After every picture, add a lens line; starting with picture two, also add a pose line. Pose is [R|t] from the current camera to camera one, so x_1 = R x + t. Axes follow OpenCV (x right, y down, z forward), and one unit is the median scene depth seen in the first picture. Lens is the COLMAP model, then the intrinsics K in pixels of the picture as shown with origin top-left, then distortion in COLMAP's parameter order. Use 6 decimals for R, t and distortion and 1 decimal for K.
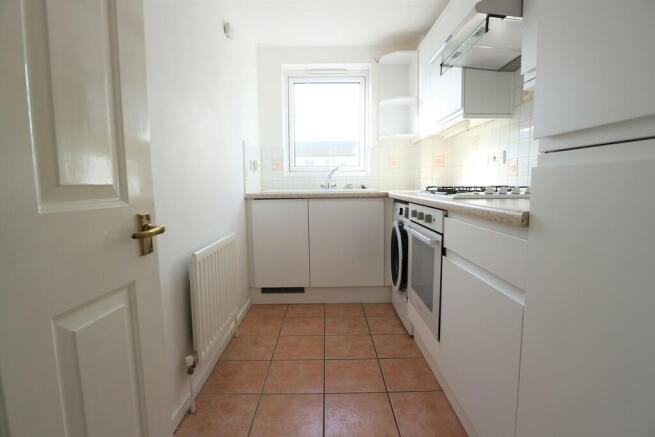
lens RADIAL K [[323.5, 0, 327.5], [0, 323.5, 218.5], [0, 0, 1]] dist [-0.058393, 0.013518]
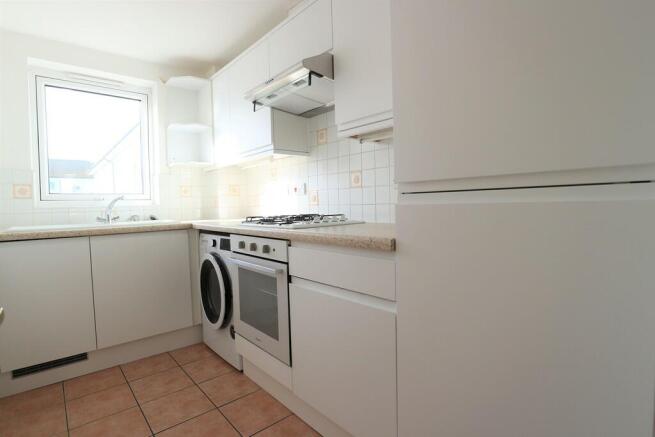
lens RADIAL K [[323.5, 0, 327.5], [0, 323.5, 218.5], [0, 0, 1]] dist [-0.058393, 0.013518]
pose [[0.757245, -0.035771, 0.652150, -0.127076], [0.087268, 0.995087, -0.046751, -0.019809], [-0.647274, 0.092314, 0.756647, 0.053534]]
